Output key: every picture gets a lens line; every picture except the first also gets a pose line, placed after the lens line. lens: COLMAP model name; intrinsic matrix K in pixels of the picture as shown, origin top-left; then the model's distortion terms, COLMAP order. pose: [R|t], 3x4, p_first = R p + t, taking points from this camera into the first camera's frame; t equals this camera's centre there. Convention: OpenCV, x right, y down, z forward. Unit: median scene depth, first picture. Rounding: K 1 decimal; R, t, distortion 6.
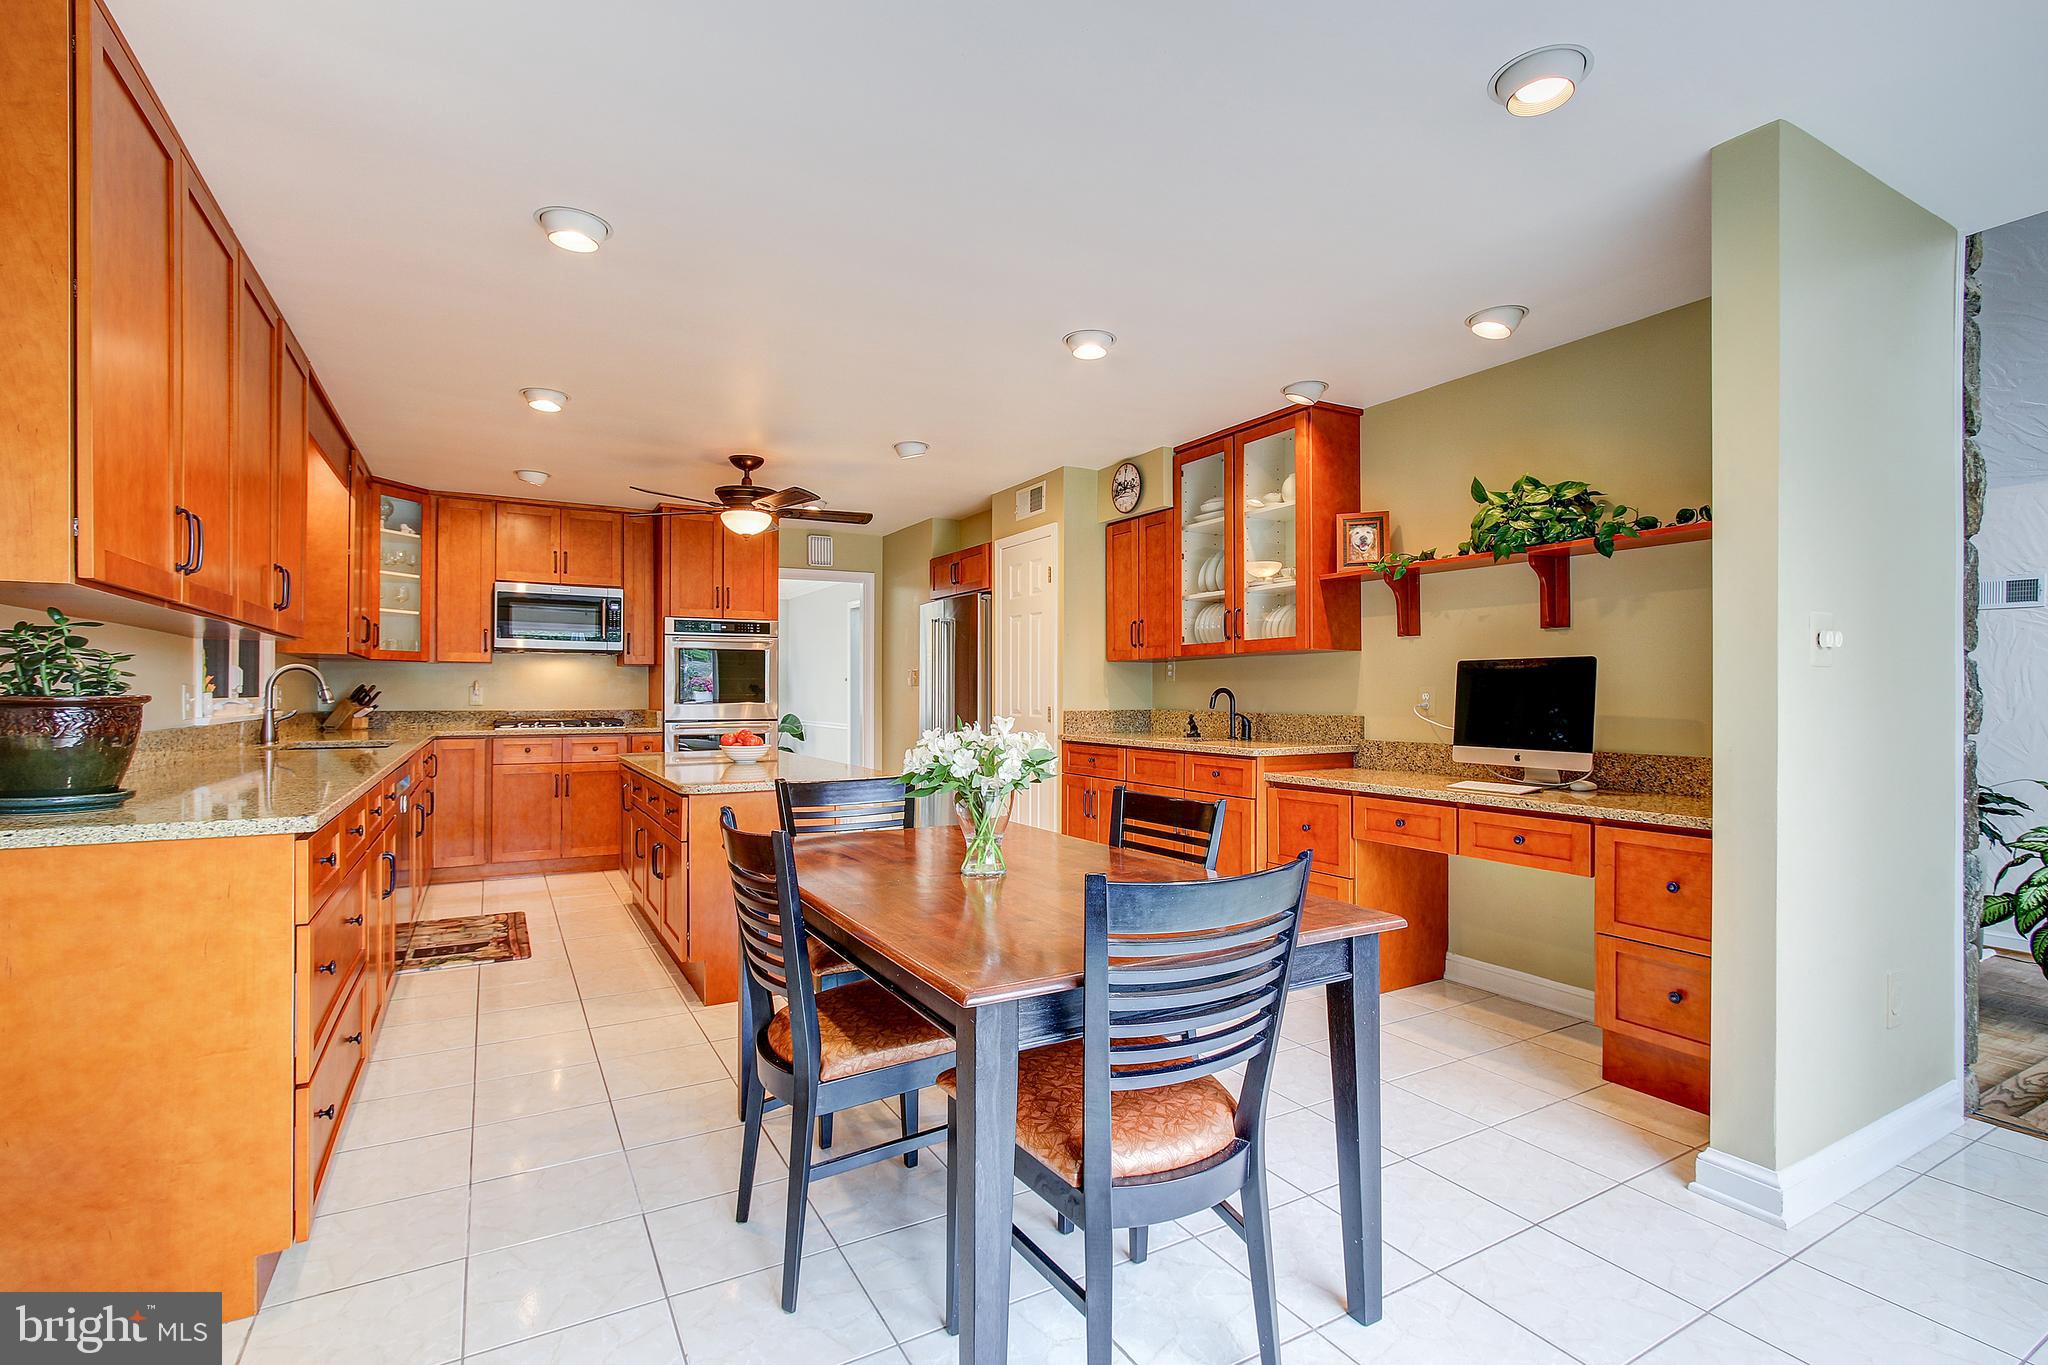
lens RADIAL K [[938.8, 0, 1024.6], [0, 938.8, 689.5], [0, 0, 1]] dist [0.000548, 0.000140]
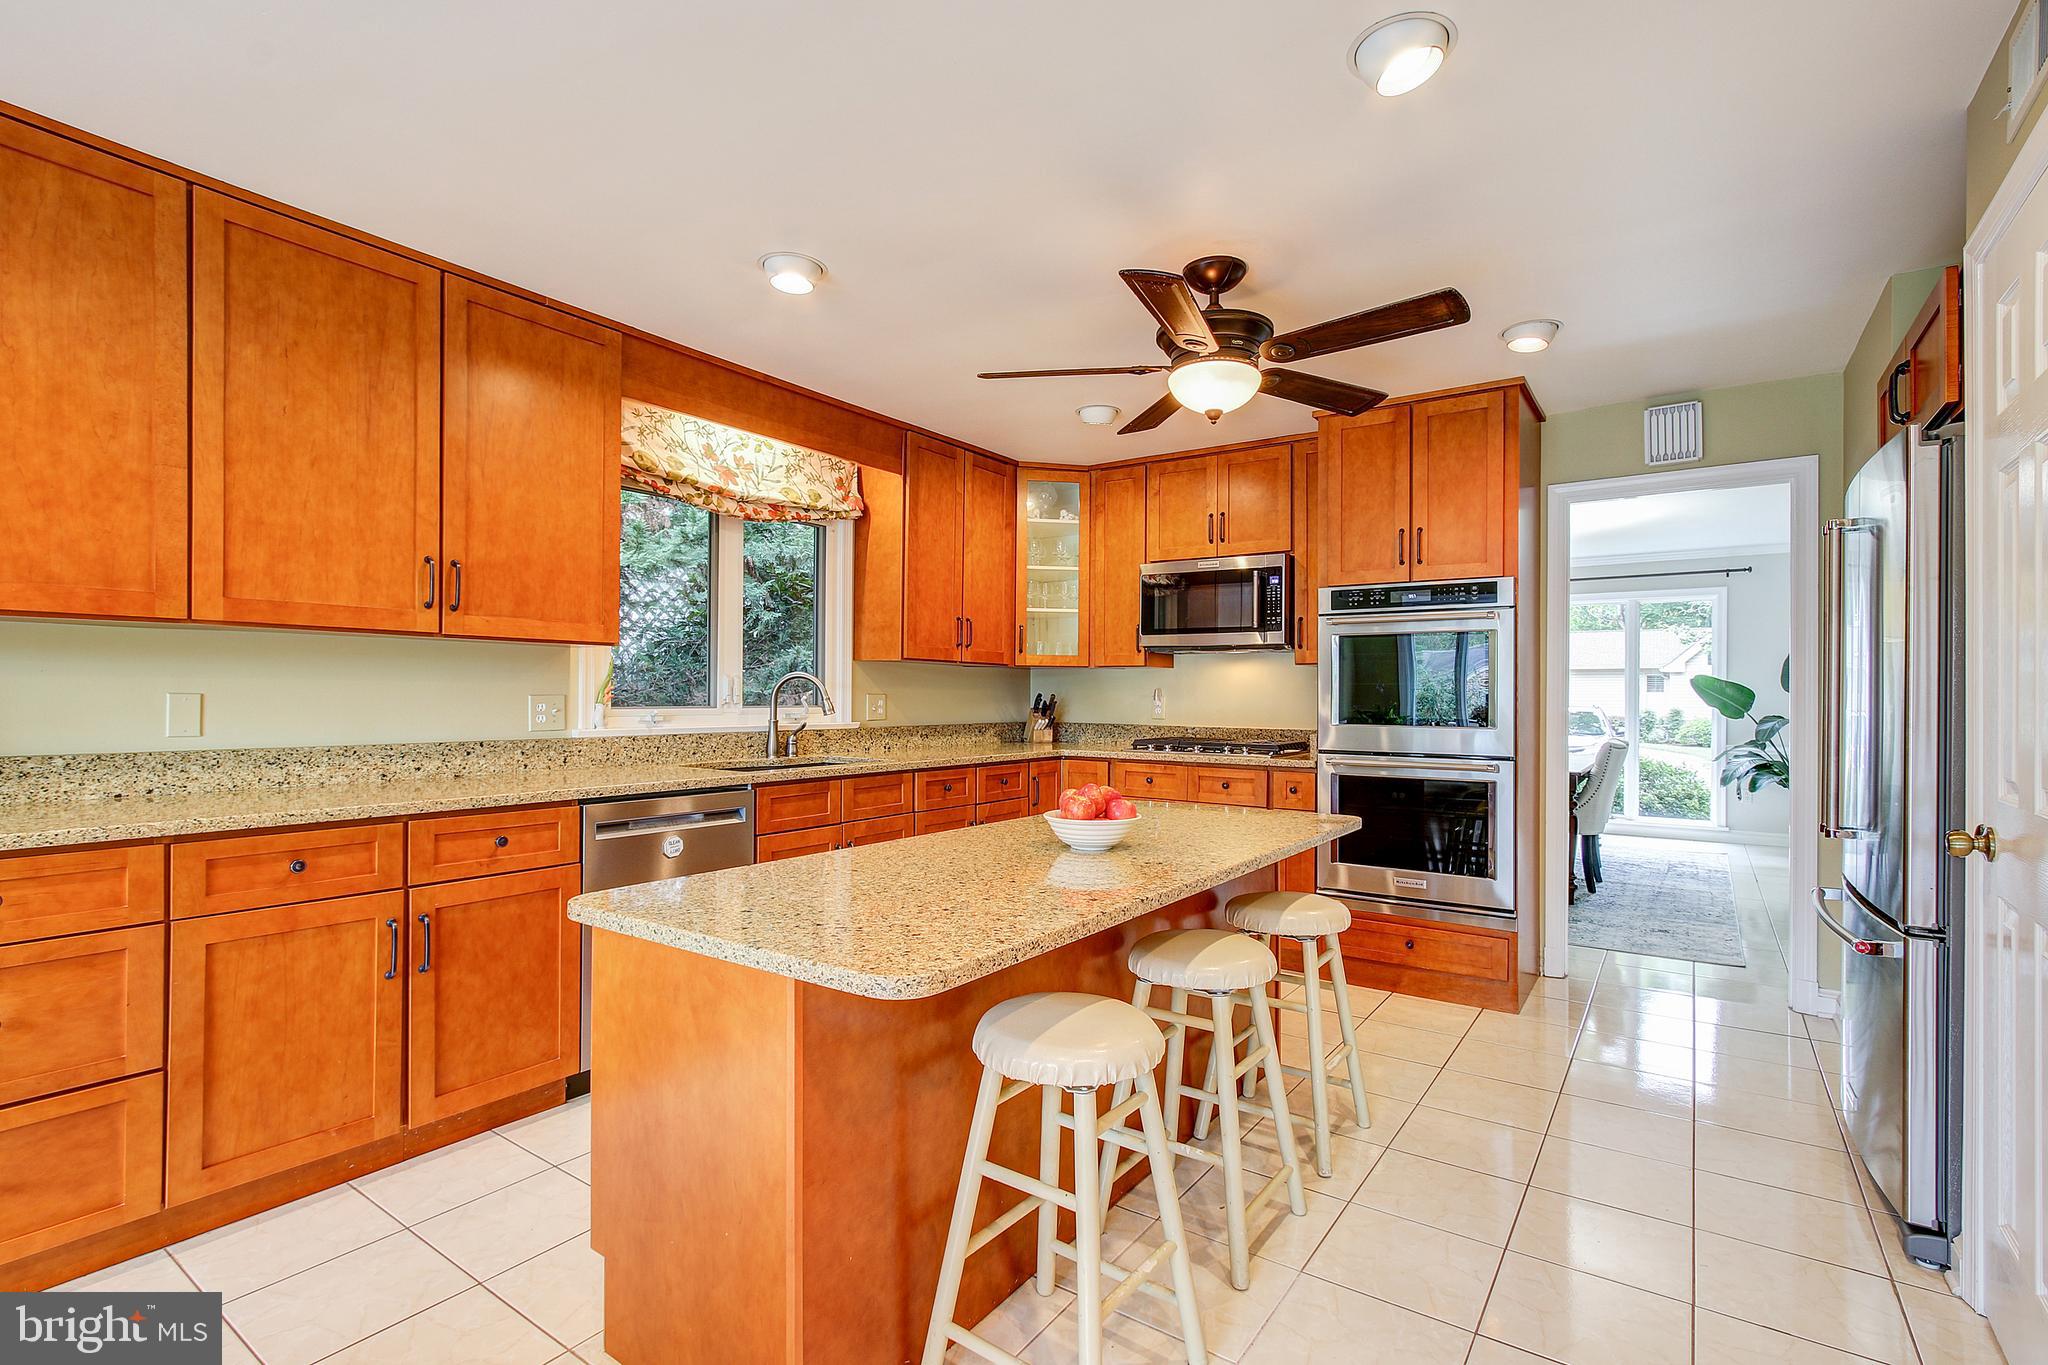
lens RADIAL K [[949.3, 0, 1035.2], [0, 949.3, 690.1], [0, 0, 1]] dist [-0.009686, 0.001122]
pose [[0.434986, -0.002127, -0.900435, 0.124131], [-0.004063, 0.999982, -0.004325, -0.004571], [0.900428, 0.005539, 0.434970, 0.593726]]
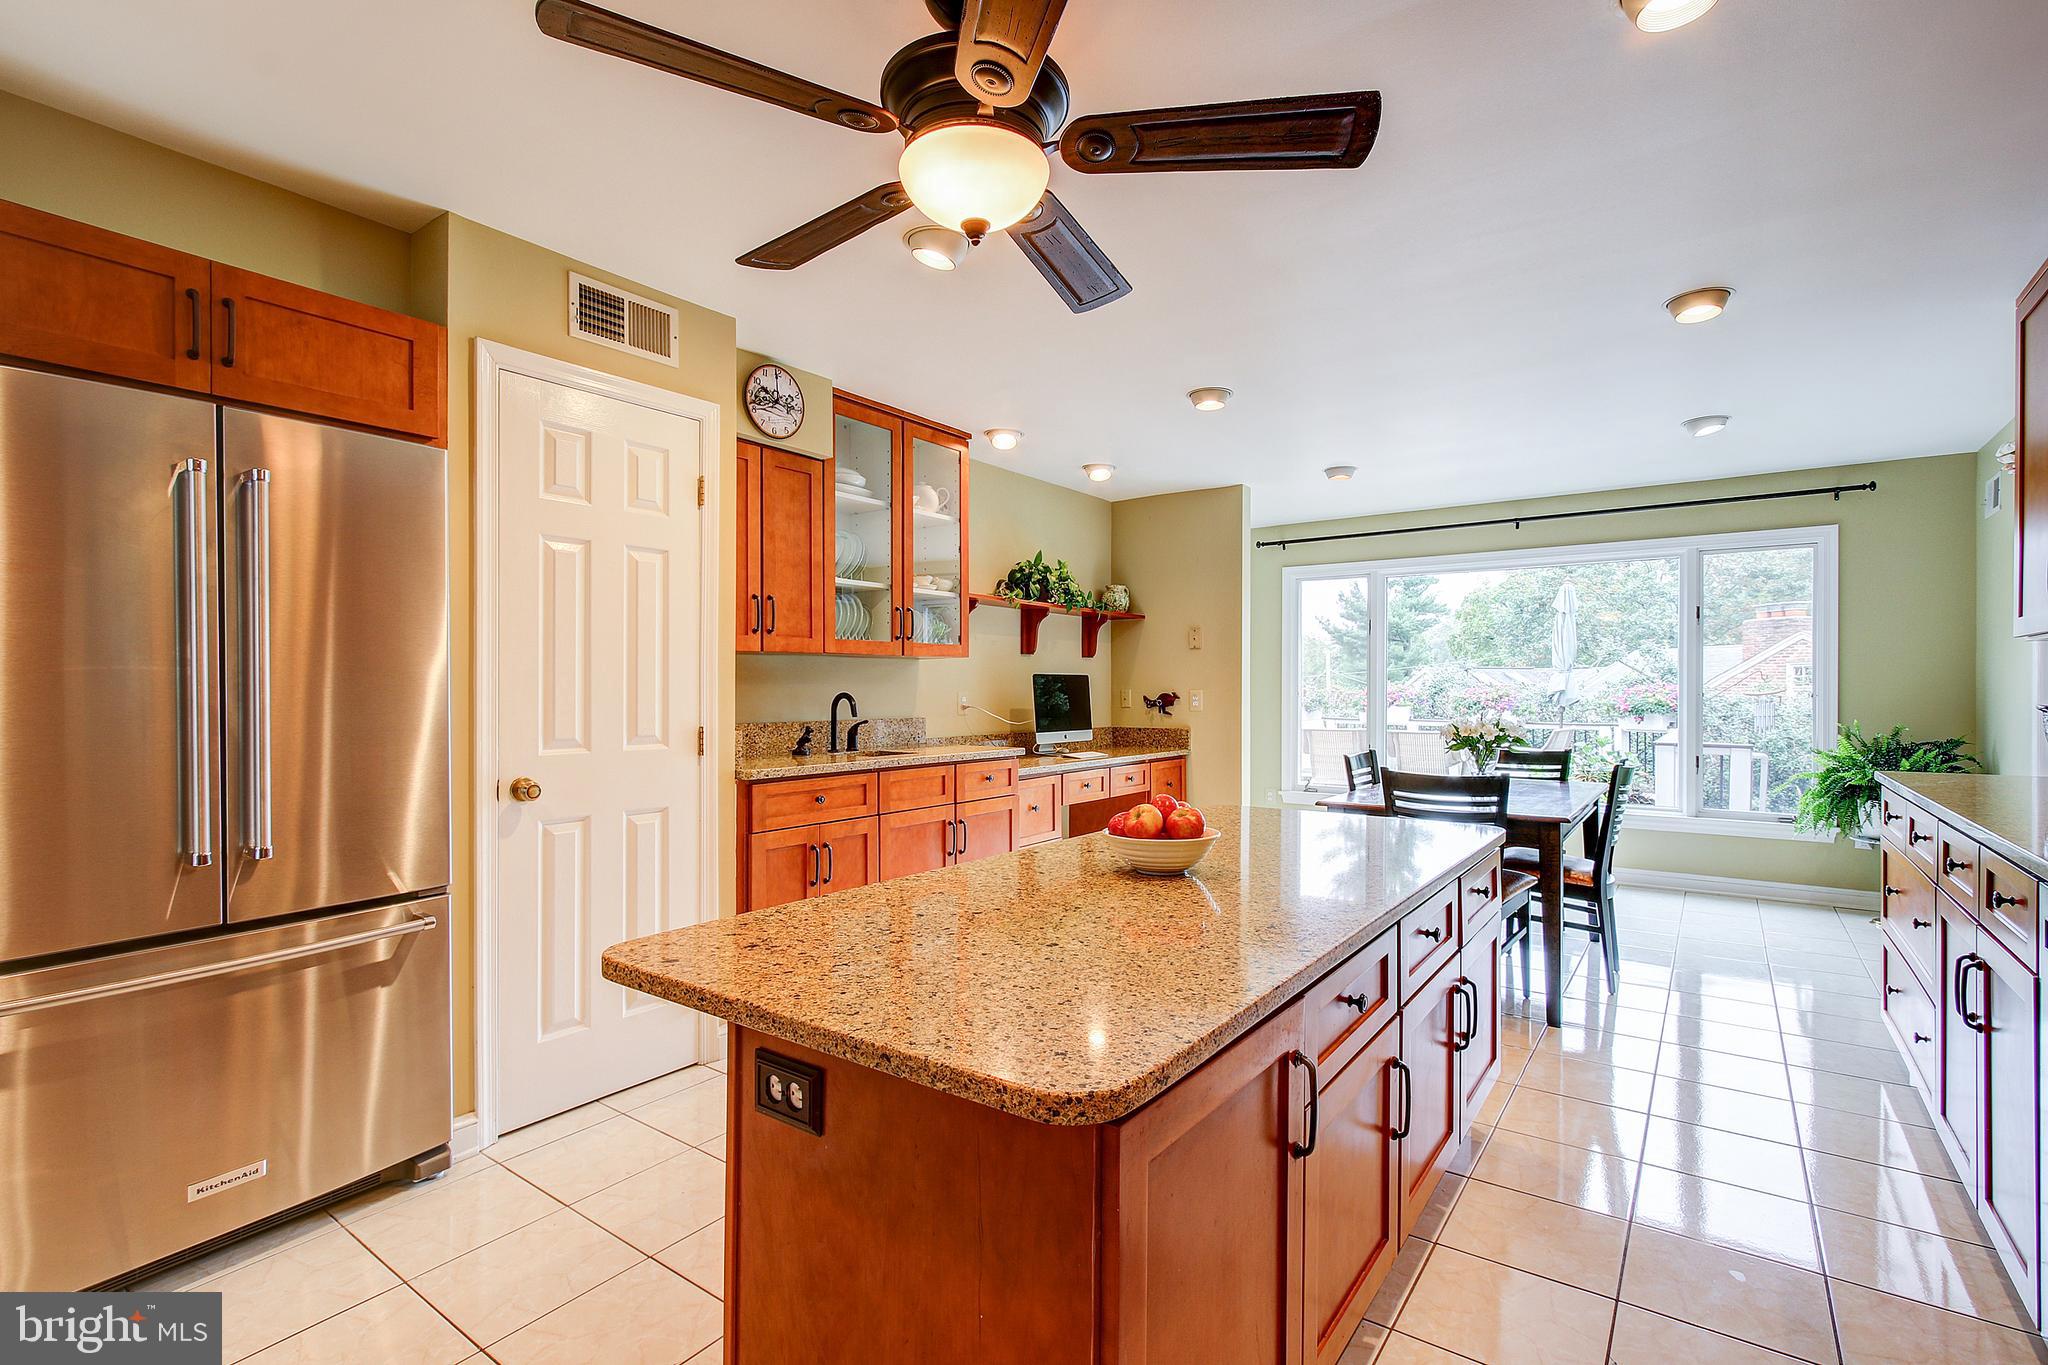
lens RADIAL K [[949.3, 0, 1035.2], [0, 949.3, 690.1], [0, 0, 1]] dist [-0.009686, 0.001122]
pose [[-0.411681, -0.000490, 0.911328, -0.530007], [-0.002475, 0.999997, -0.000580, -0.003107], [-0.911325, -0.002495, -0.411681, 0.978989]]
